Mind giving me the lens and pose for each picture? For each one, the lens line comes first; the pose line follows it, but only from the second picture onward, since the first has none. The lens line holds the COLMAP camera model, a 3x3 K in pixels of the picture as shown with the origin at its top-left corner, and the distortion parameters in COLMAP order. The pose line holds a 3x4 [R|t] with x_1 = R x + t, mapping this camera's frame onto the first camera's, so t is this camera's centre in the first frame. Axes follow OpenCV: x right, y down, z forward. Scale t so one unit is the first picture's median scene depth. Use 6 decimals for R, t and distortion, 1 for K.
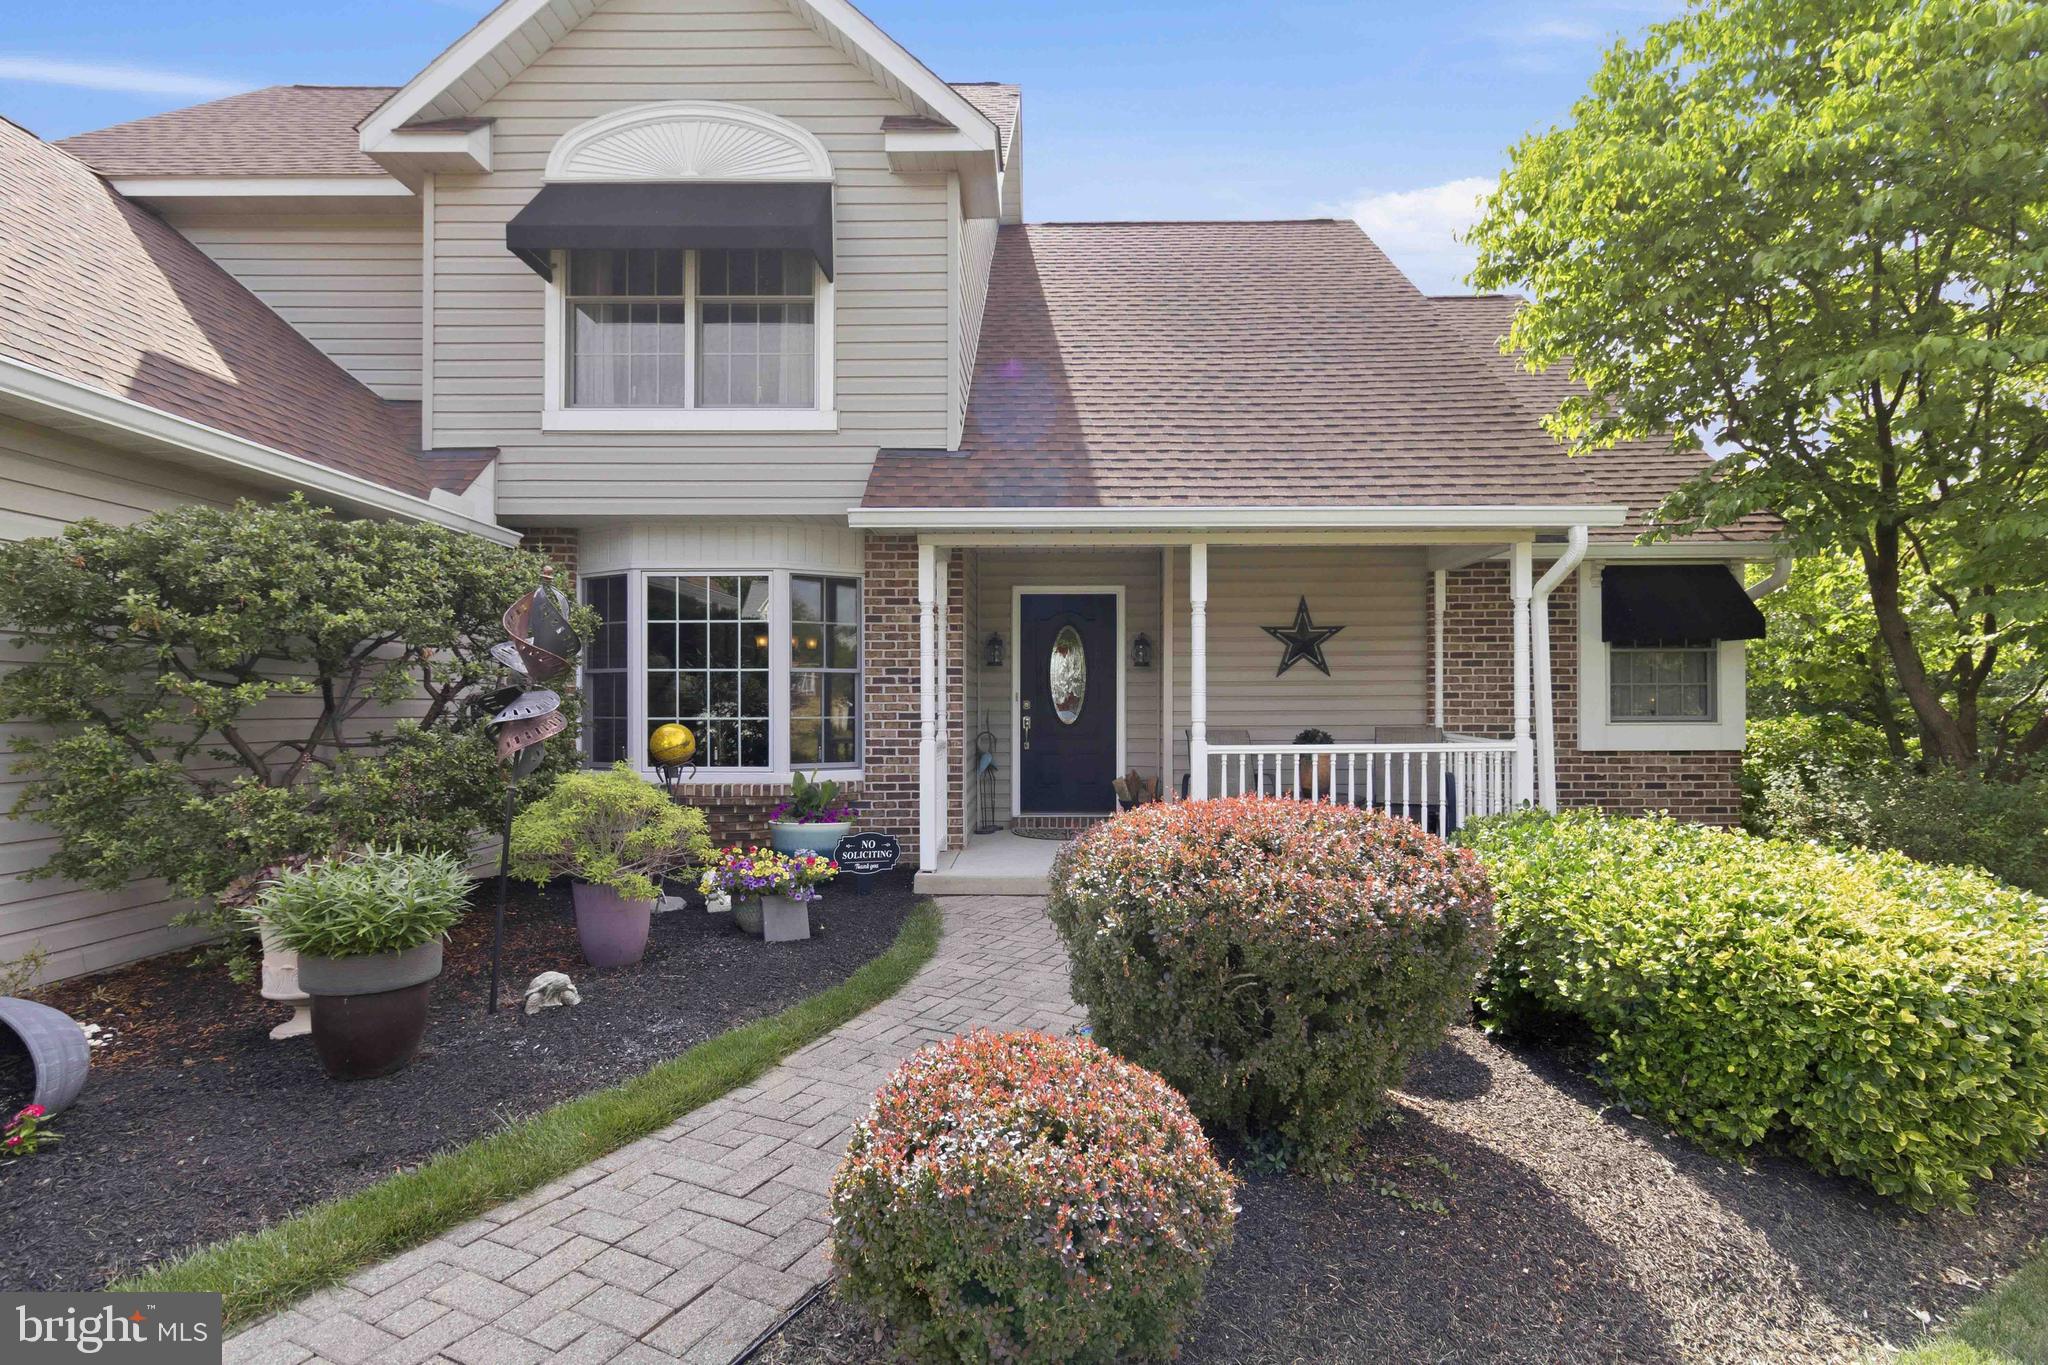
lens RADIAL K [[981.7, 0, 1027.9], [0, 981.7, 708.4], [0, 0, 1]] dist [-0.001797, 0.000541]
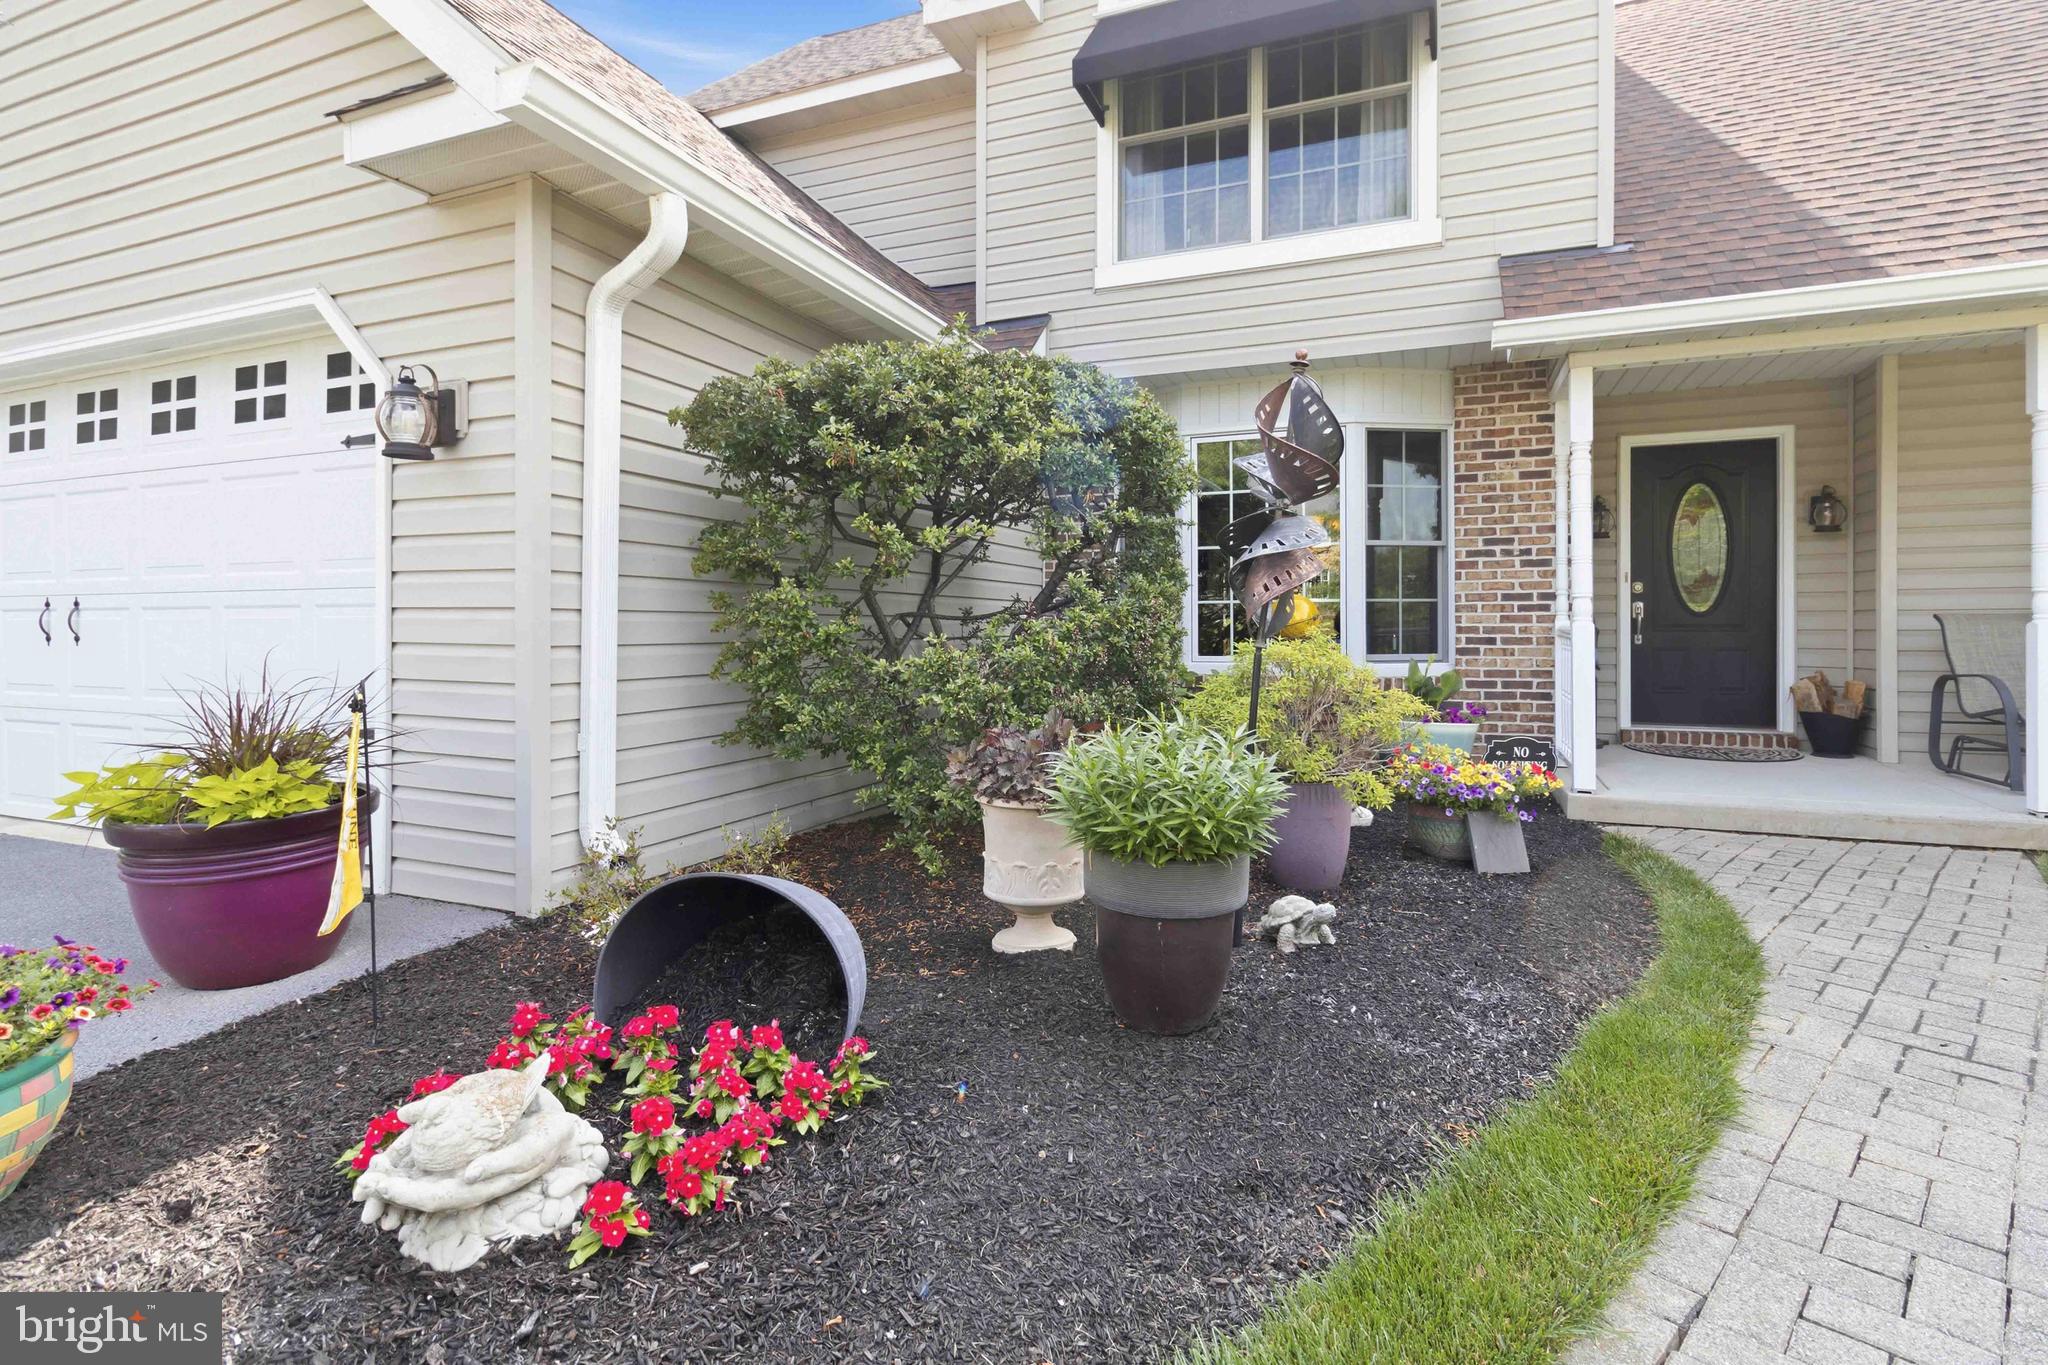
lens RADIAL K [[950.9, 0, 1020.8], [0, 950.9, 633.0], [0, 0, 1]] dist [0.000833, -0.000016]
pose [[0.931705, -0.000466, -0.363217, -0.234491], [0.002372, 0.999986, 0.004802, 0.035755], [0.363209, -0.005336, 0.931692, 0.139566]]
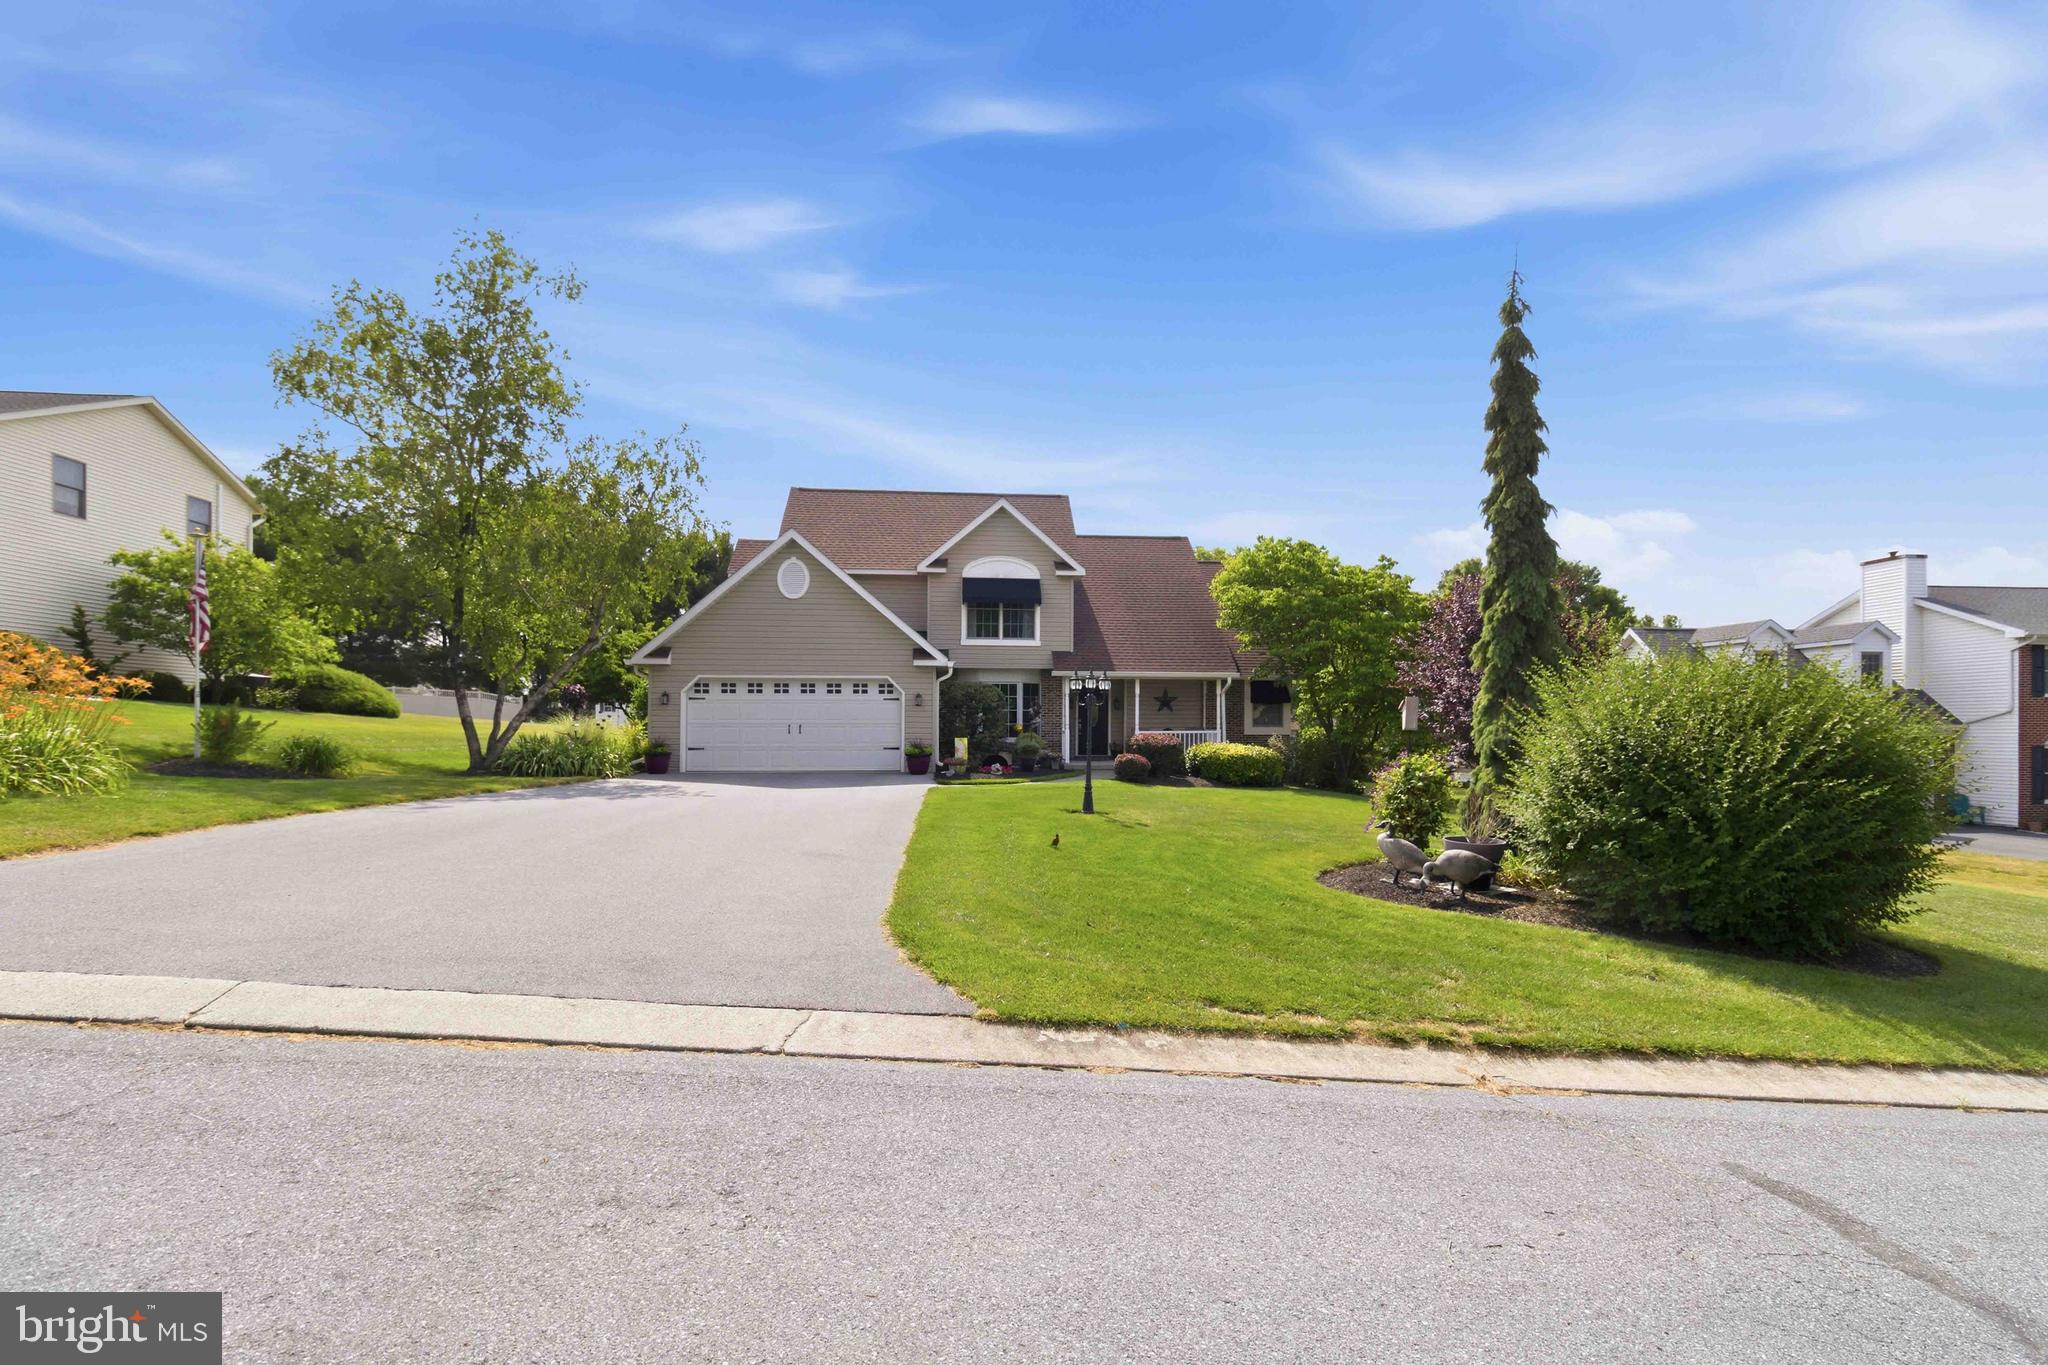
lens RADIAL K [[981.7, 0, 1027.9], [0, 981.7, 708.4], [0, 0, 1]] dist [-0.001797, 0.000541]
pose [[0.993974, 0.006311, 0.109438, -0.644315], [-0.004660, 0.999871, -0.015341, 0.009150], [-0.109520, 0.014739, 0.993875, -2.661699]]
